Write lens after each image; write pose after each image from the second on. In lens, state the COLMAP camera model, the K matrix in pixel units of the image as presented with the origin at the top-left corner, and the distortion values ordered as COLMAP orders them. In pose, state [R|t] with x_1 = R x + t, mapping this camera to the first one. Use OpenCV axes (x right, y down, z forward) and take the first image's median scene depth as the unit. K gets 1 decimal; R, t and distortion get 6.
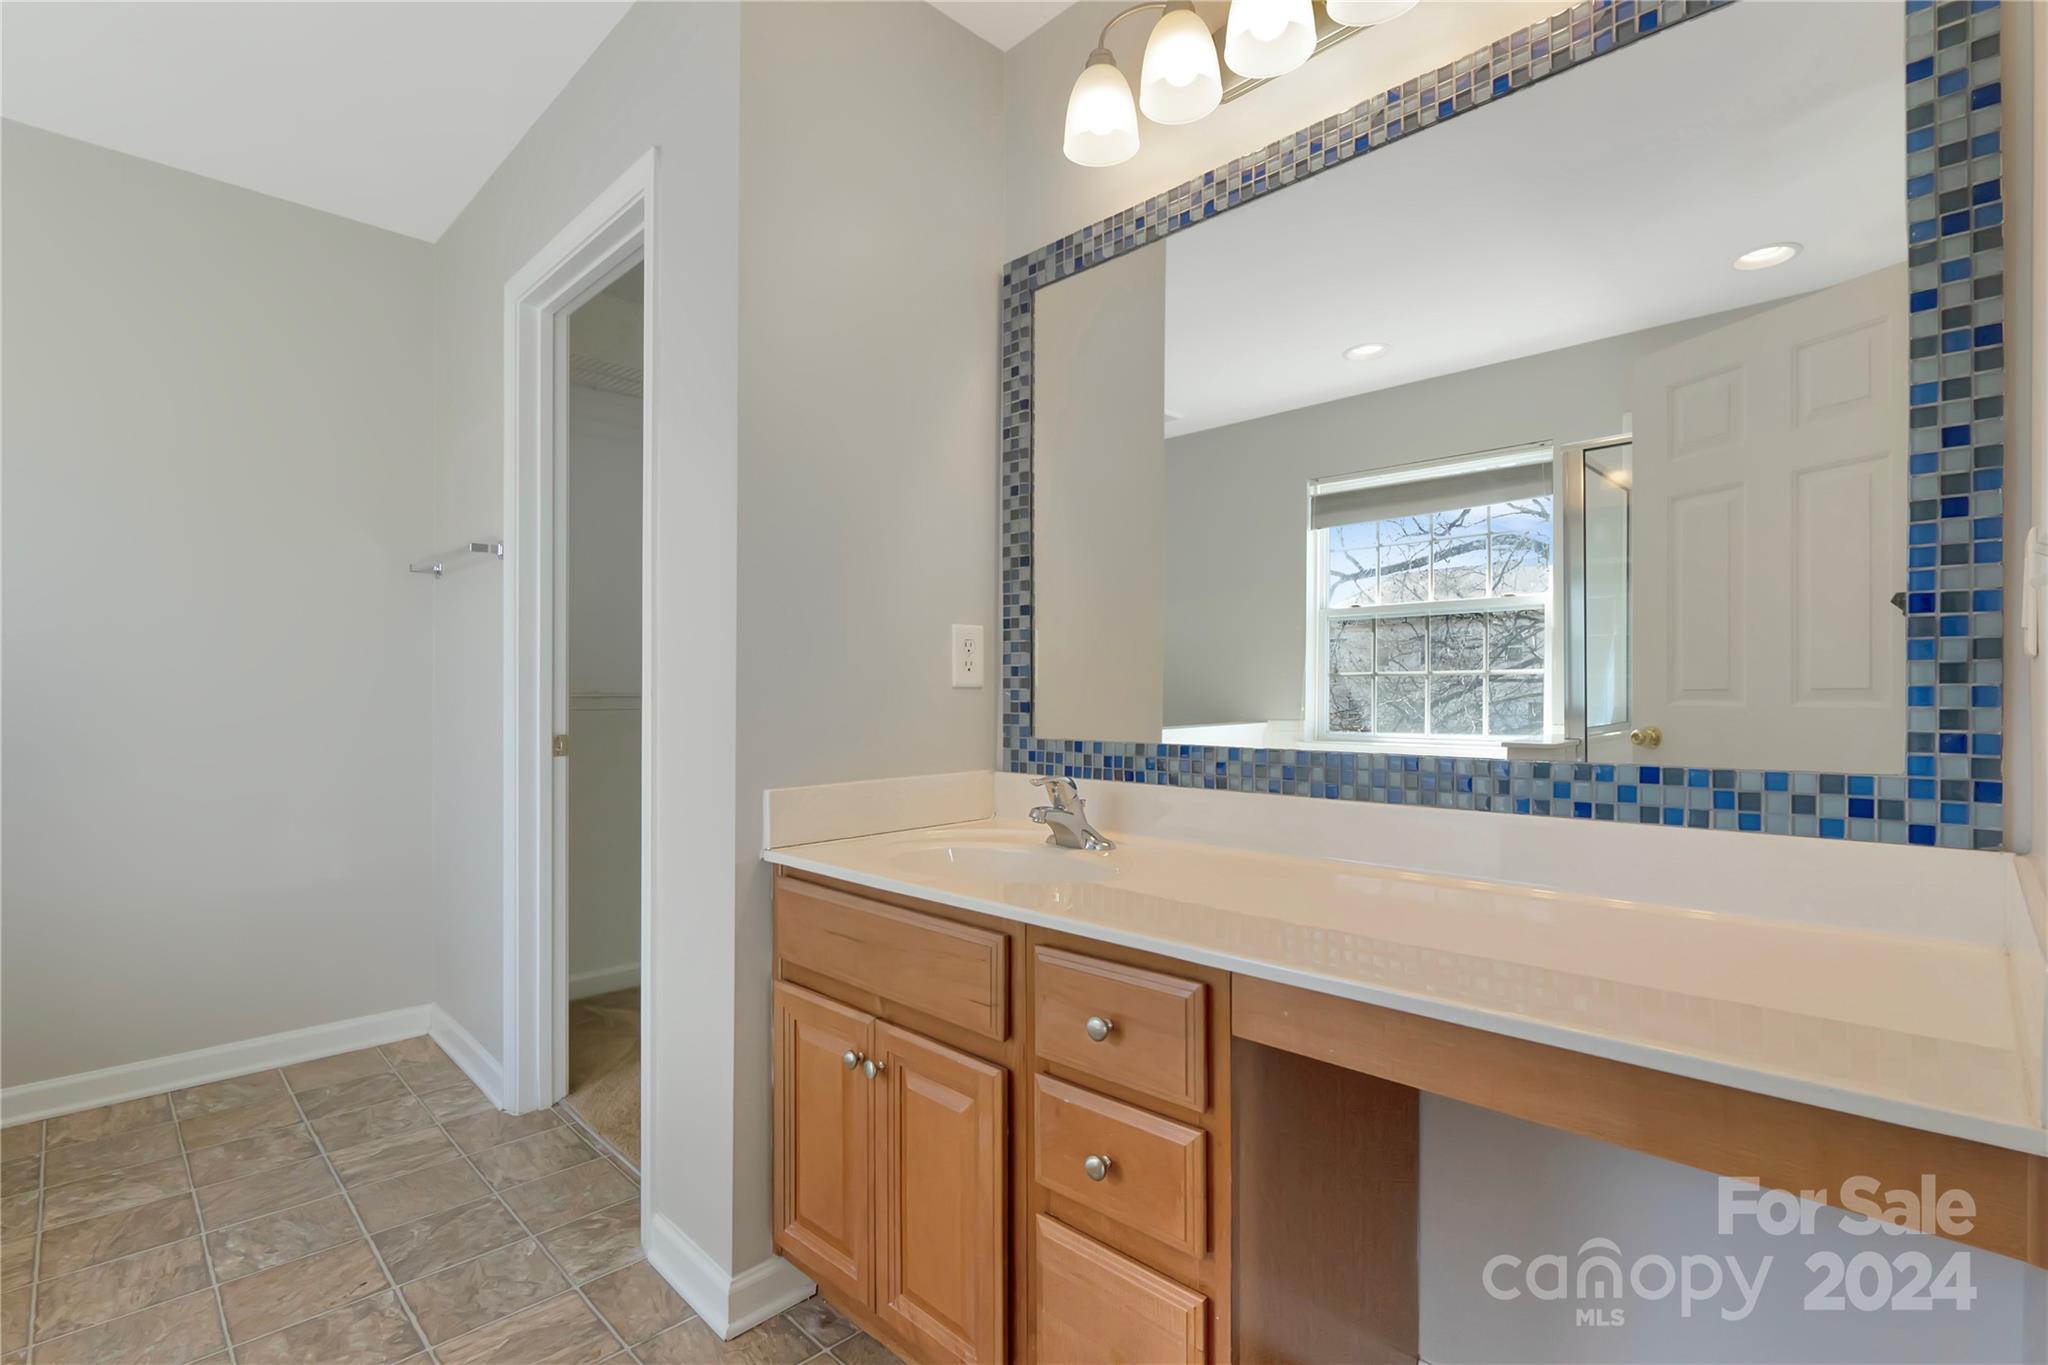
lens RADIAL K [[966.0, 0, 1020.7], [0, 966.0, 692.6], [0, 0, 1]] dist [-0.009787, 0.002477]
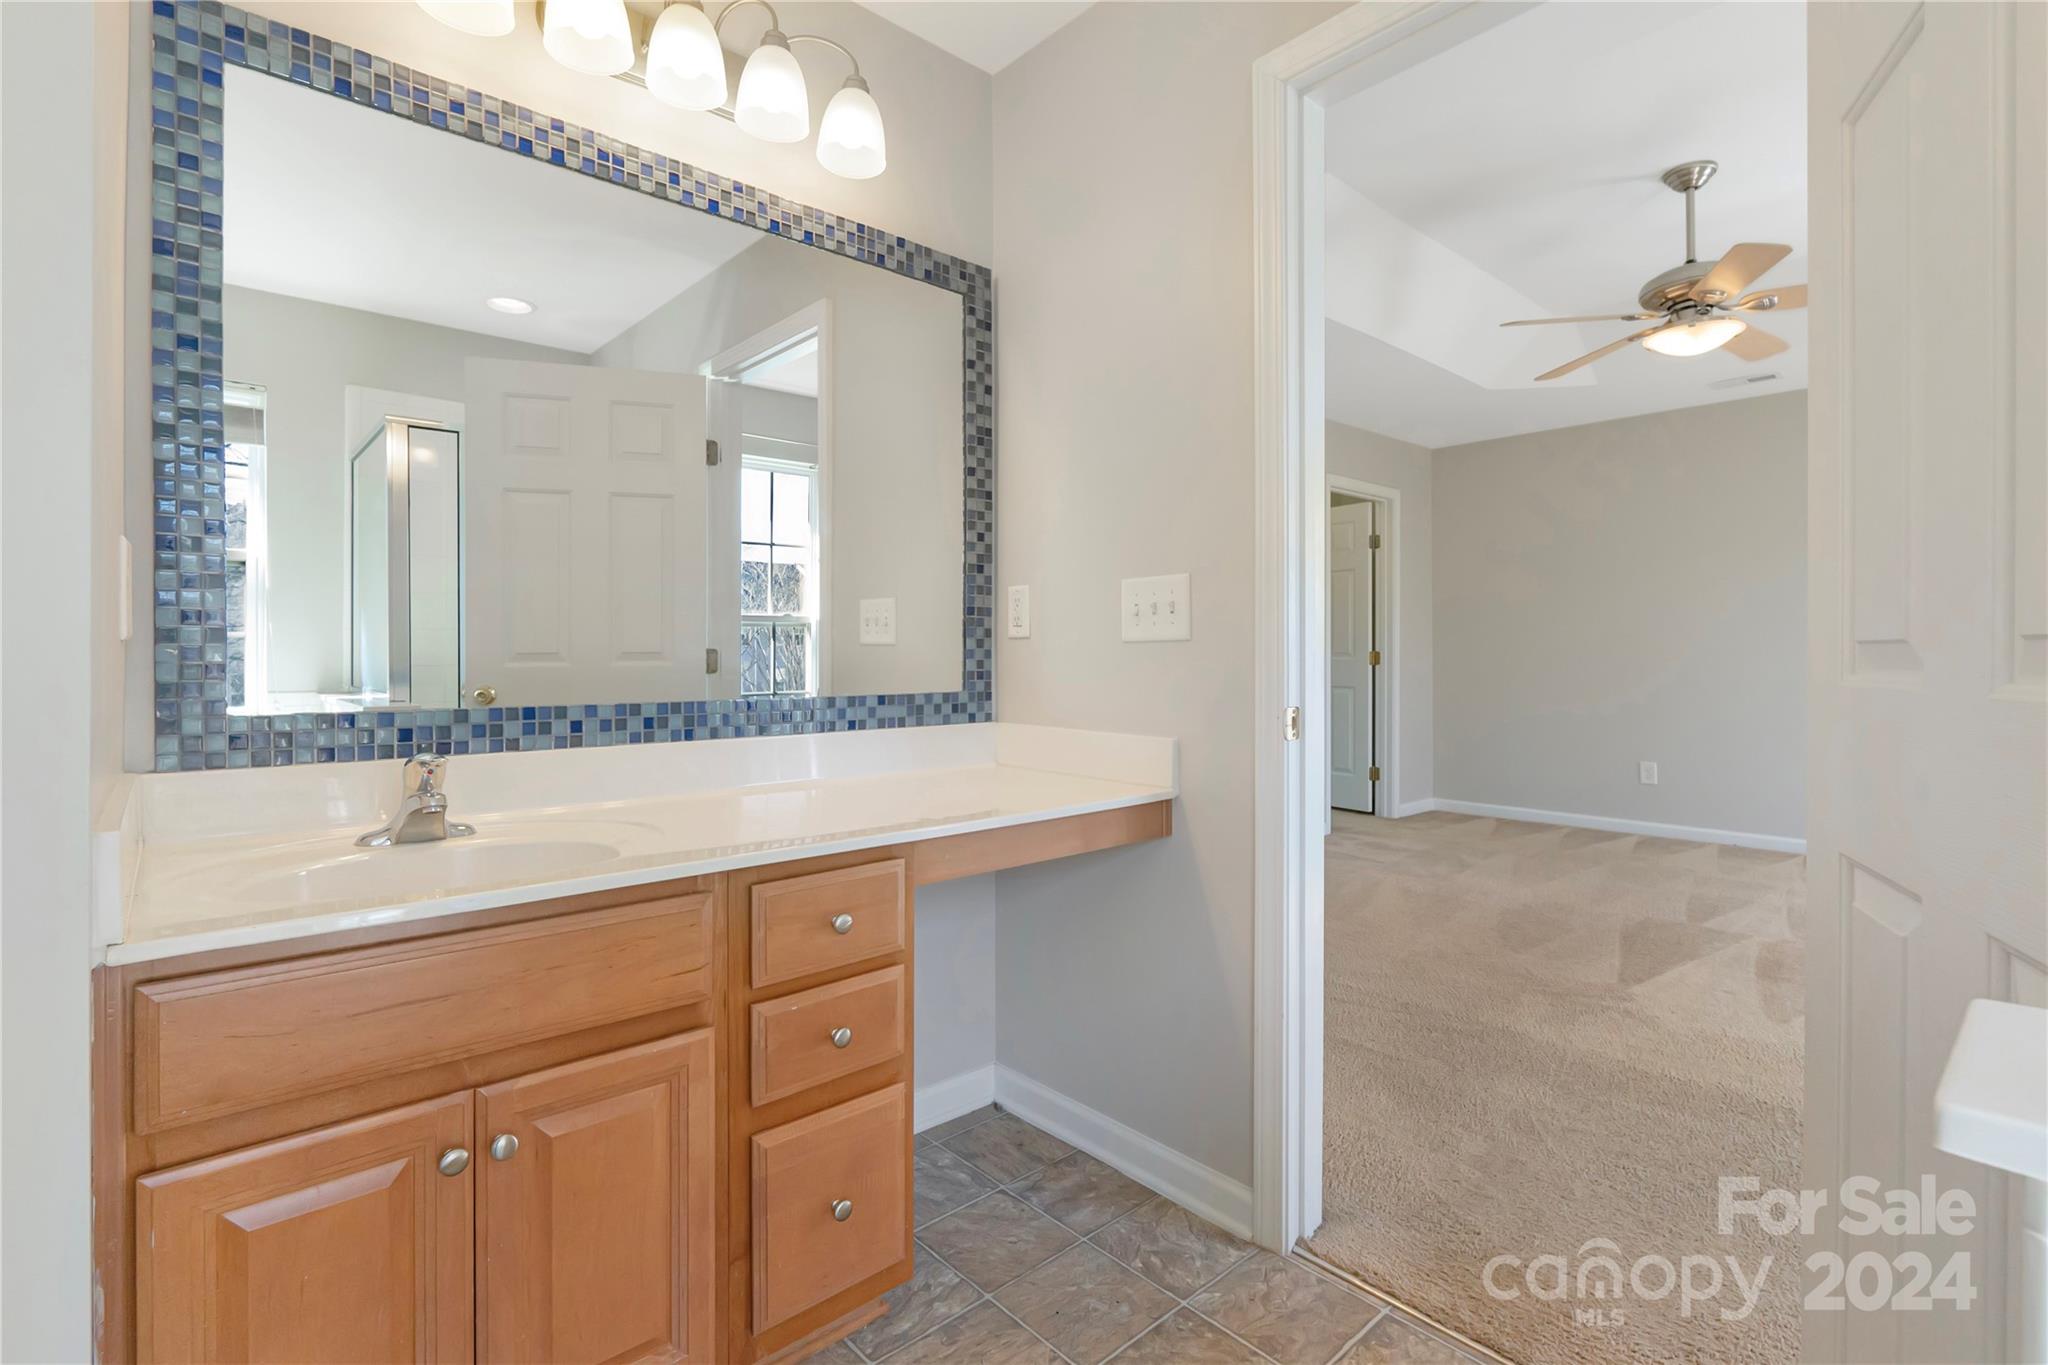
lens RADIAL K [[966.0, 0, 1020.2], [0, 966.0, 664.1], [0, 0, 1]] dist [-0.009787, 0.002477]
pose [[0.048454, -0.005901, 0.998808, -0.942915], [0.001717, 0.999982, 0.005825, 0.010852], [-0.998824, 0.001432, 0.048463, 0.599063]]
